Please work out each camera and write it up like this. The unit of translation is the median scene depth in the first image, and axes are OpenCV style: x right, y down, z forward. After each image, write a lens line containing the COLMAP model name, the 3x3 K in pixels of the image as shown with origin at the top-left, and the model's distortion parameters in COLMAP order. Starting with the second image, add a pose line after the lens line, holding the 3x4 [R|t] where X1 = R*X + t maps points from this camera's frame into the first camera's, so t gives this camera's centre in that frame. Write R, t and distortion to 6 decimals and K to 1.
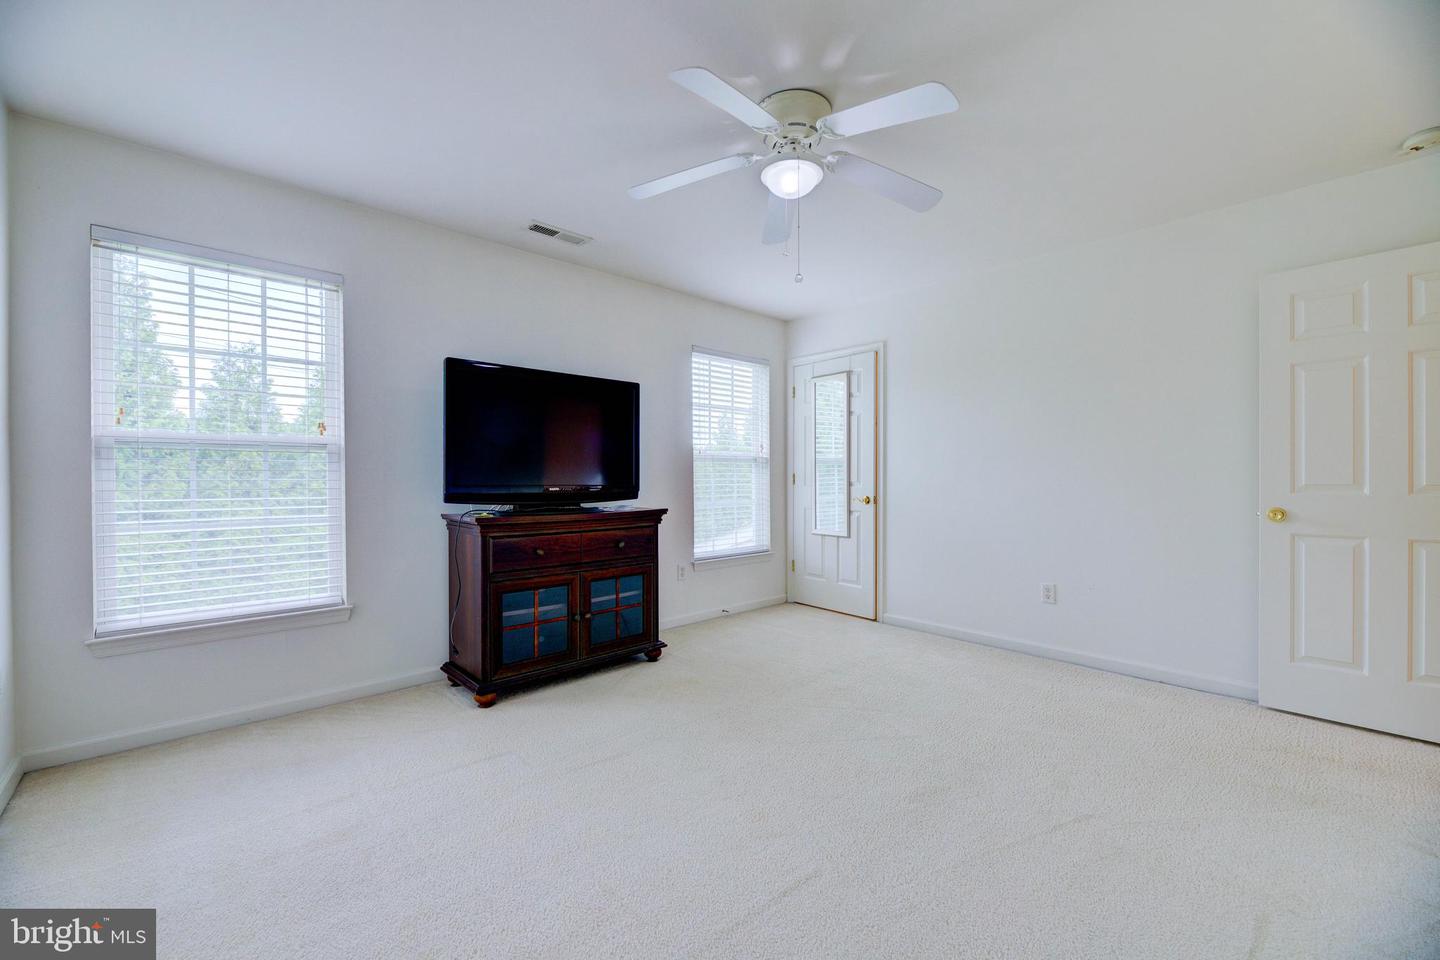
lens RADIAL K [[578.6, 0, 728.8], [0, 578.6, 478.3], [0, 0, 1]] dist [-0.000372, -0.000213]
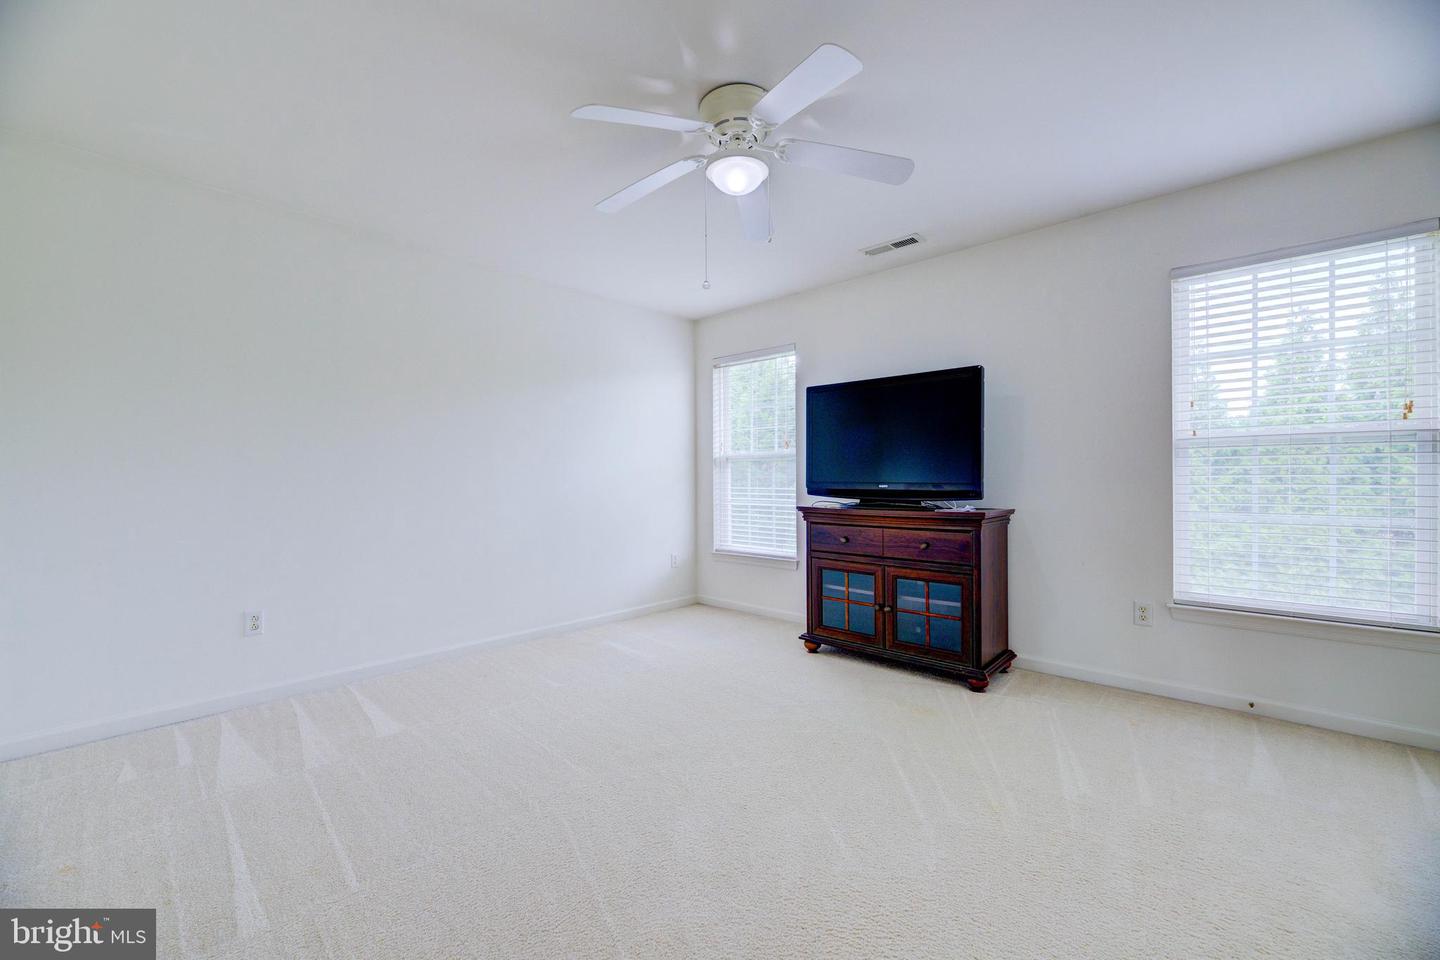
lens RADIAL K [[578.6, 0, 727.7], [0, 578.6, 472.9], [0, 0, 1]] dist [-0.000372, -0.000213]
pose [[0.072197, 0.001711, -0.997389, 0.751169], [0.009456, 0.999952, 0.002400, -0.012124], [0.997346, -0.009605, 0.072178, 0.624507]]
